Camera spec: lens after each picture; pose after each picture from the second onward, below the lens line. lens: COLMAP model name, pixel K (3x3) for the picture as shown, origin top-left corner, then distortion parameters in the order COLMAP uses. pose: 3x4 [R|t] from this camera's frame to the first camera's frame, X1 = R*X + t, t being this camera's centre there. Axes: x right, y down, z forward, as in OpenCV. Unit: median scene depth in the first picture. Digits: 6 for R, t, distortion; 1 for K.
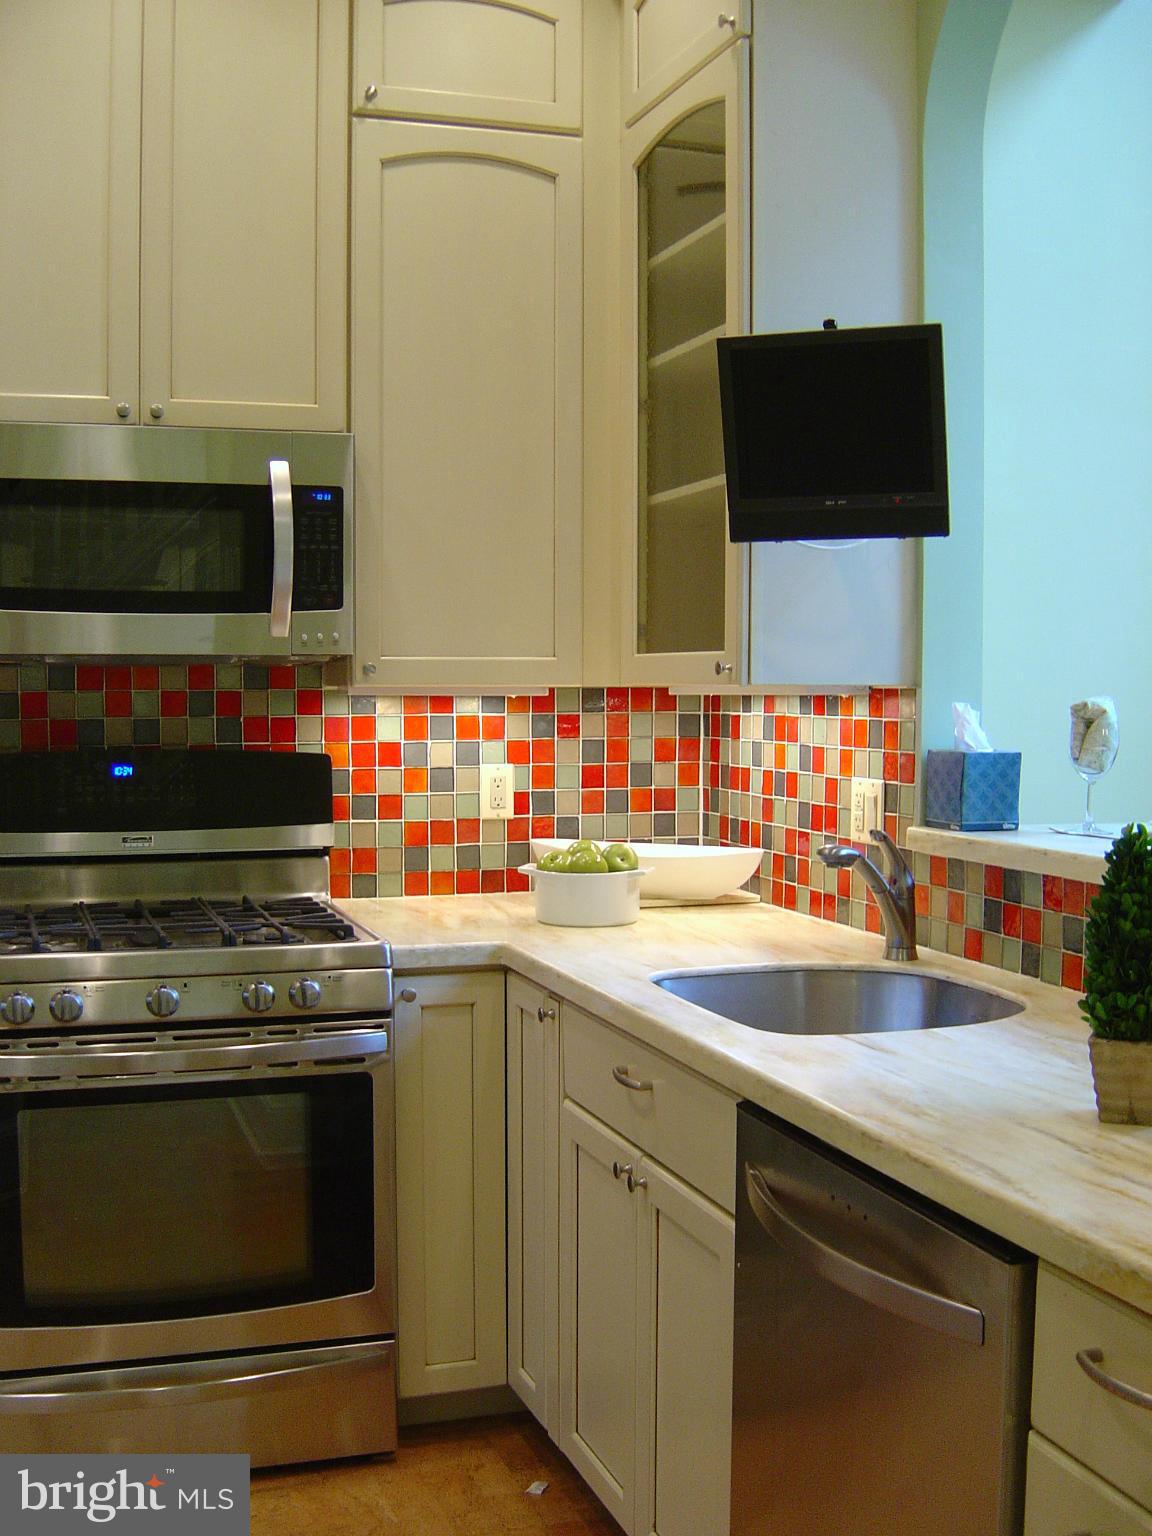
lens RADIAL K [[1699.3, 0, 576.0], [0, 1699.3, 768.0], [0, 0, 1]] dist [-0.135329, -0.029235]
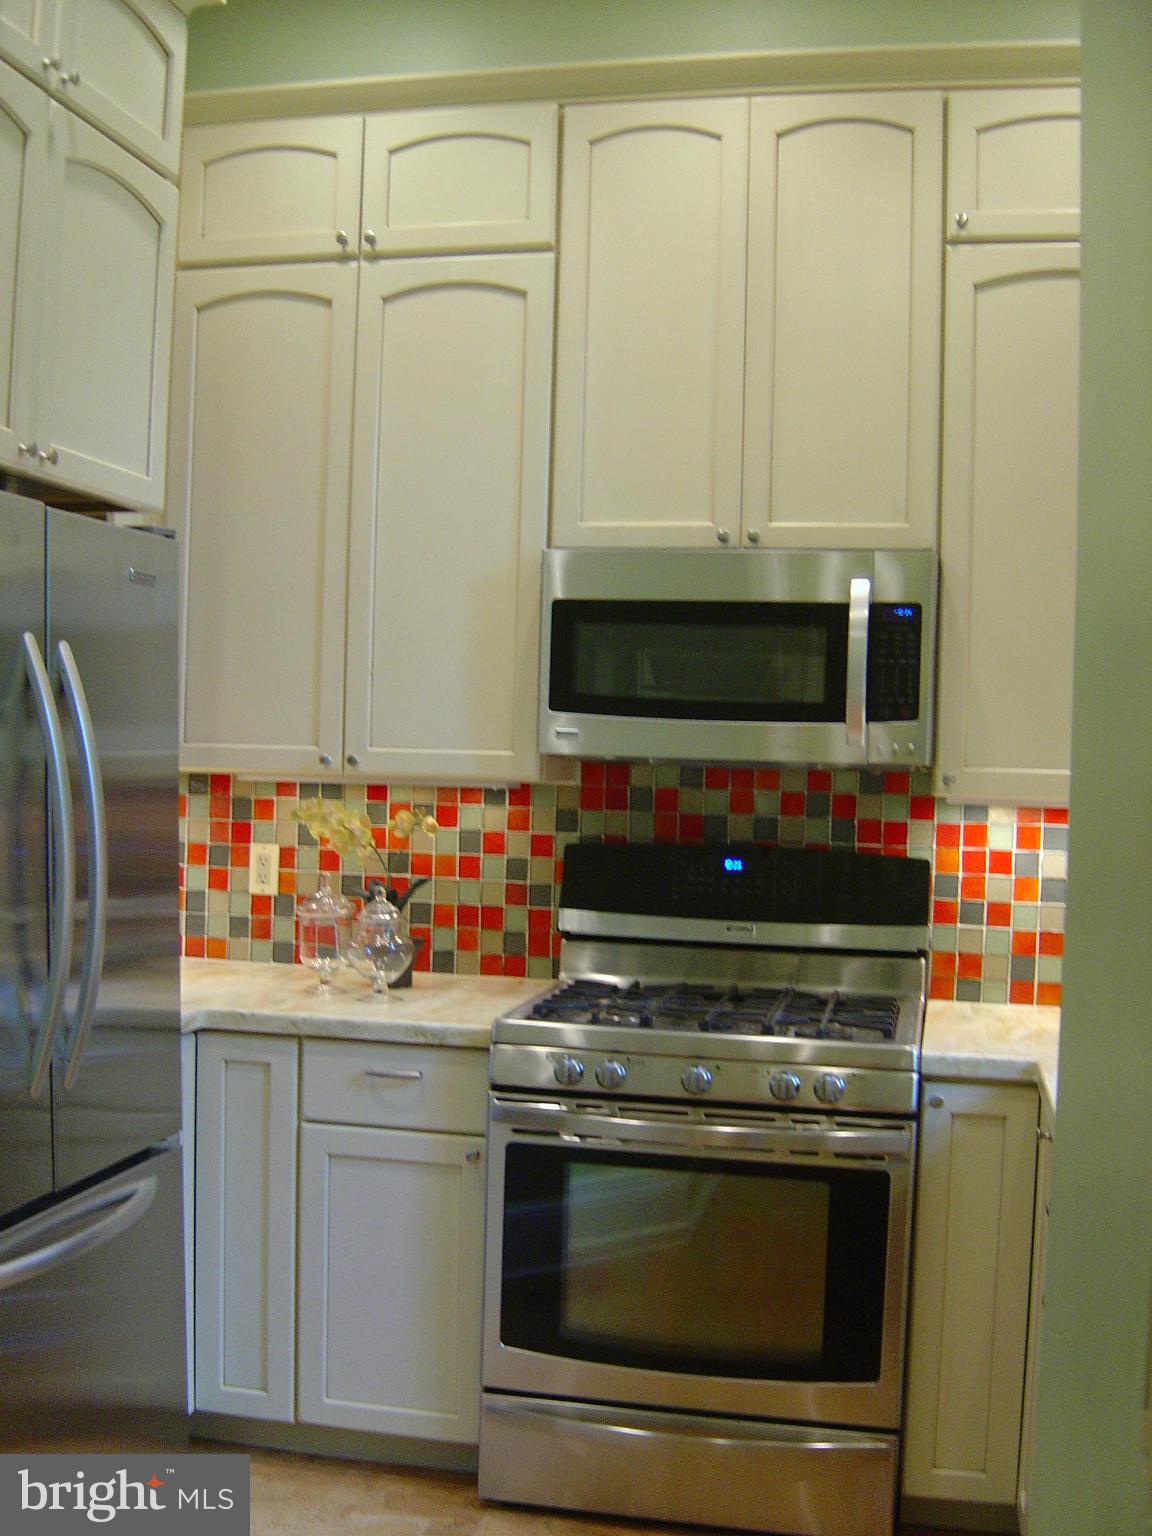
lens RADIAL K [[1699.3, 0, 576.0], [0, 1699.3, 768.0], [0, 0, 1]] dist [-0.135329, -0.029235]
pose [[0.861431, 0.029263, -0.507031, 0.202371], [-0.054859, 0.997859, -0.035614, -0.016636], [0.504903, 0.058495, 0.861192, 0.006506]]
